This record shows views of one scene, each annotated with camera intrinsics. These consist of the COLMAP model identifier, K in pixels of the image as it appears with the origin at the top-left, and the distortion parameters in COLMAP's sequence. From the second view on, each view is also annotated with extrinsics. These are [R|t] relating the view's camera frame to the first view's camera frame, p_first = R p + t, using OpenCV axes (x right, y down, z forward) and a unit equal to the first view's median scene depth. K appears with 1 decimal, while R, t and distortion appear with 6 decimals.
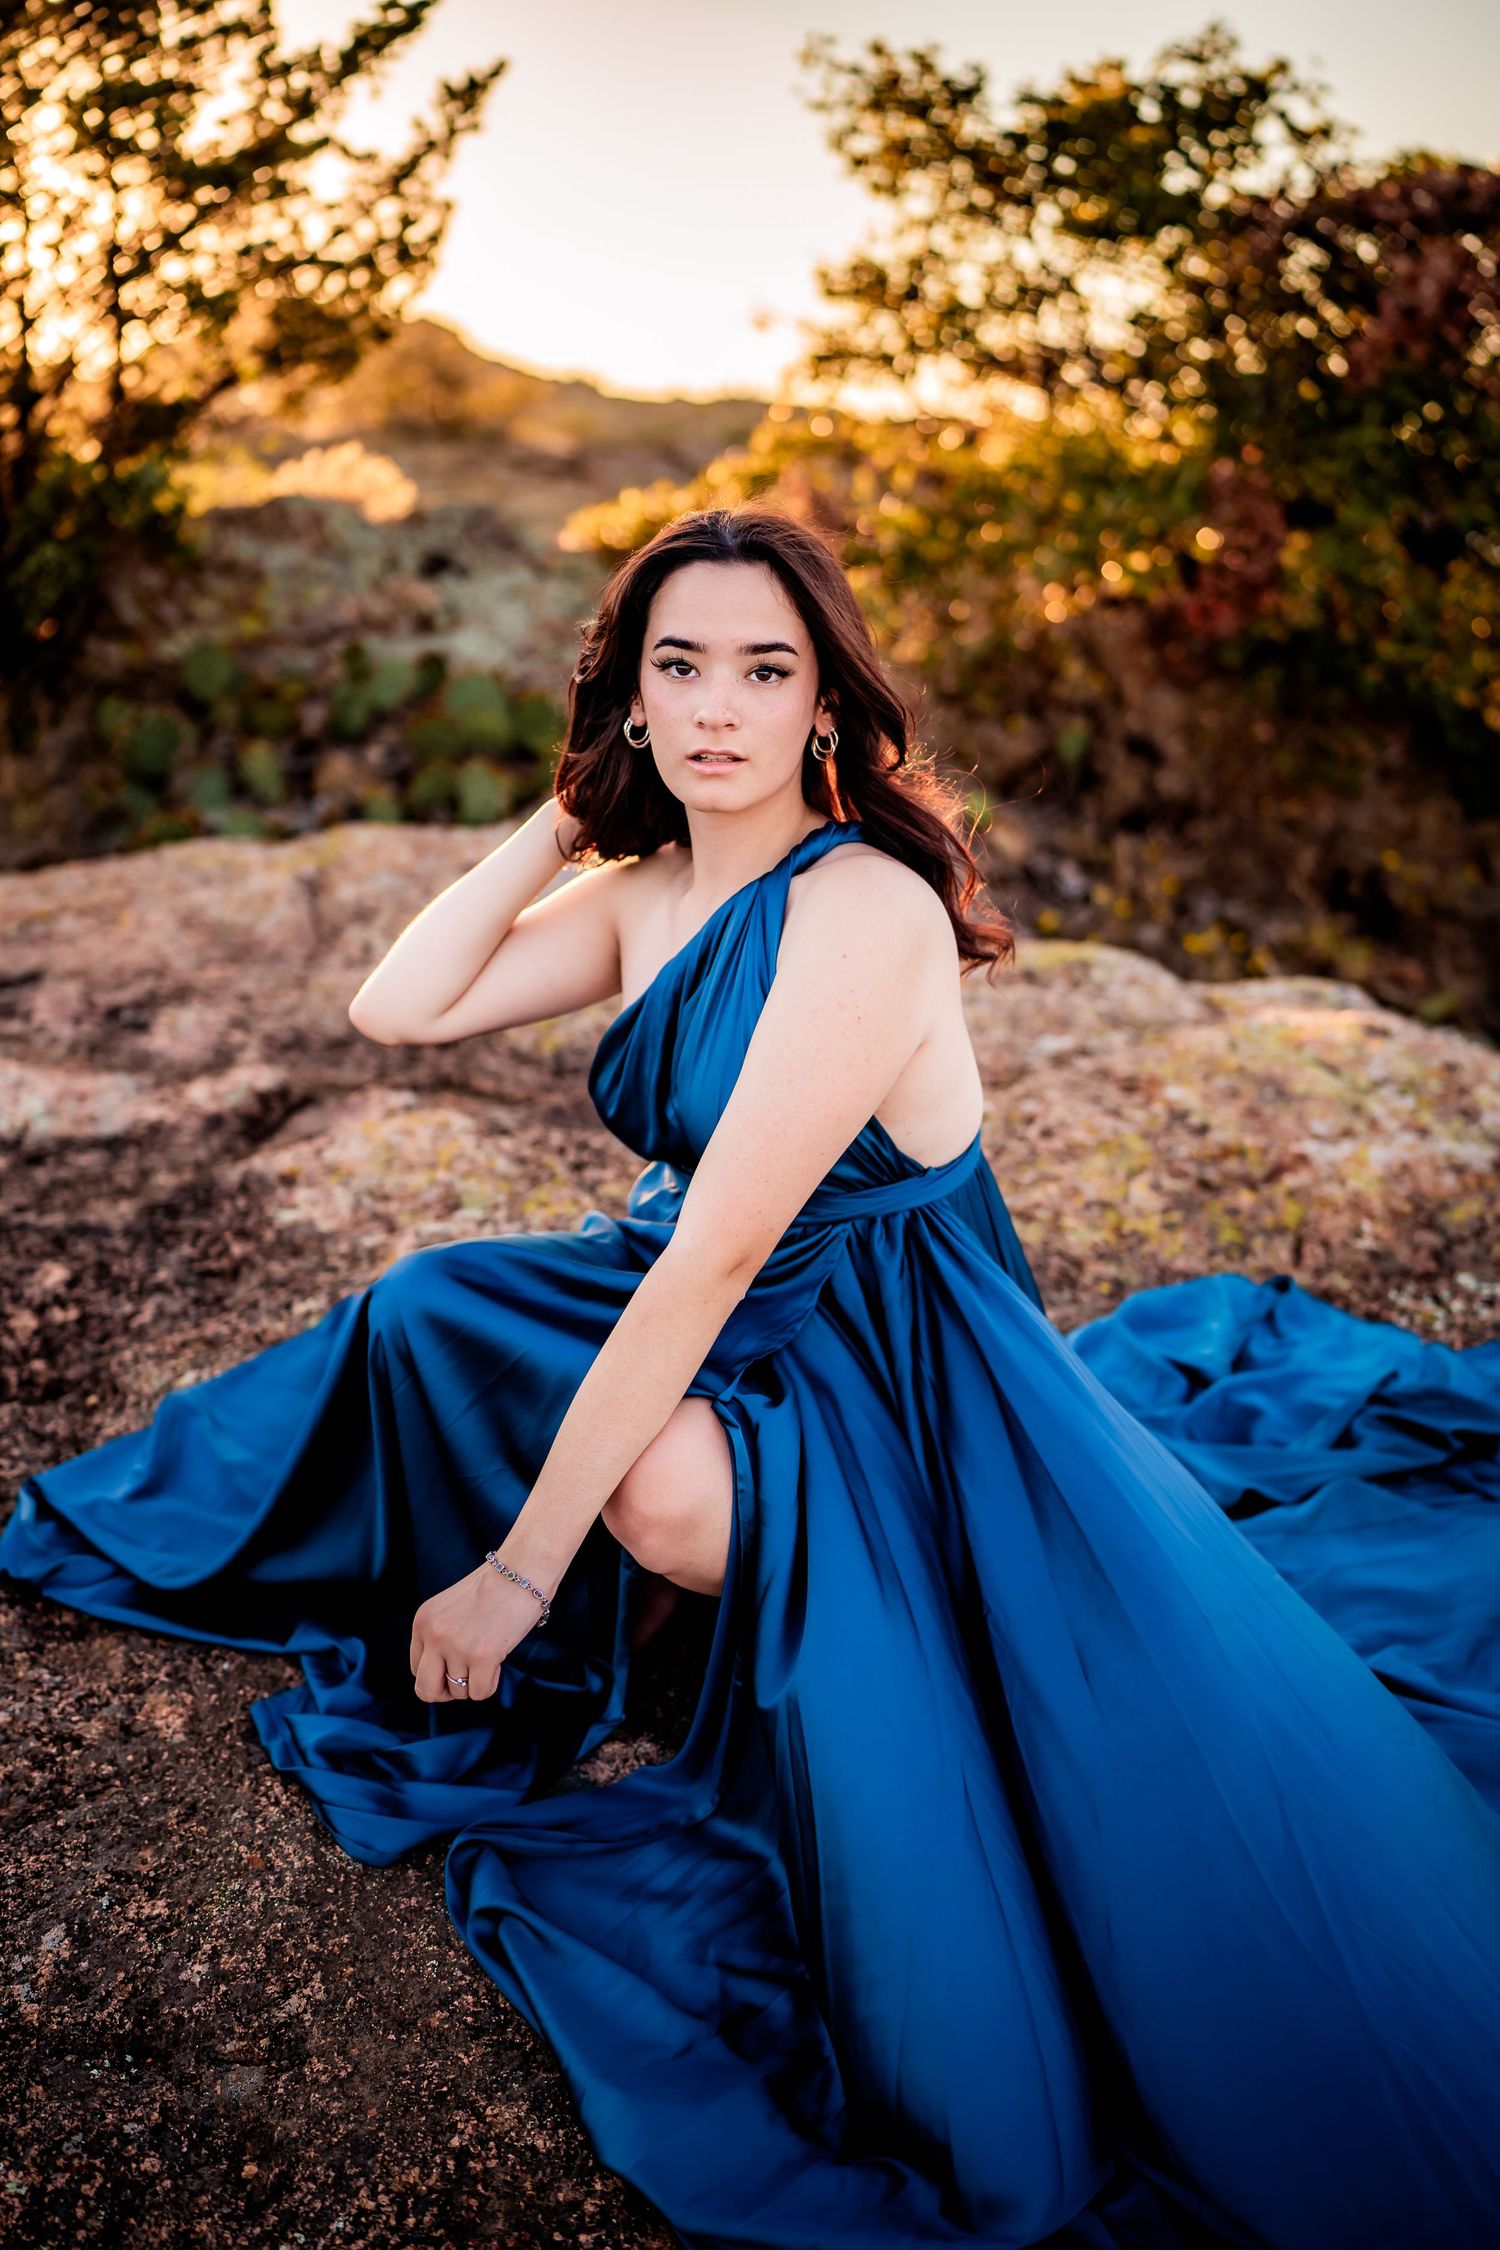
lens RADIAL K [[2189.2, 0, 750.0], [0, 2189.2, 1125.0], [0, 0, 1]] dist [-0.041527, 0.186431]
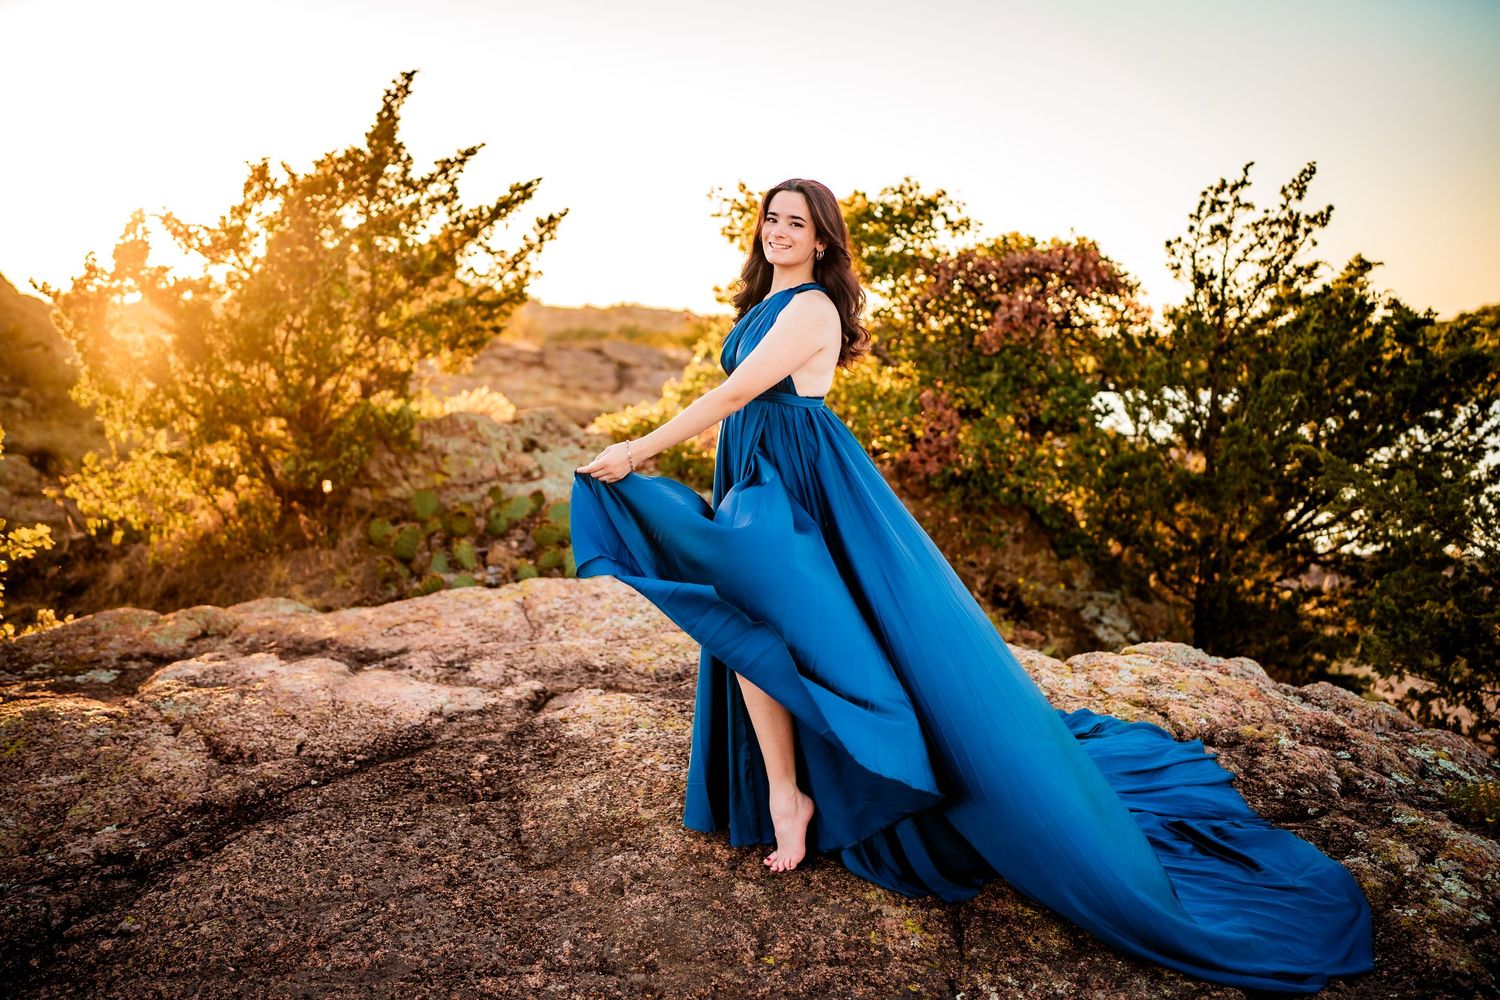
lens RADIAL K [[1459.5, 0, 750.0], [0, 1459.5, 500.0], [0, 0, 1]] dist [-0.041527, 0.186431]
pose [[0.996562, -0.026104, 0.078634, -0.104447], [0.040269, 0.982039, -0.184331, 0.075950], [-0.072410, 0.186864, 0.979714, -0.550960]]
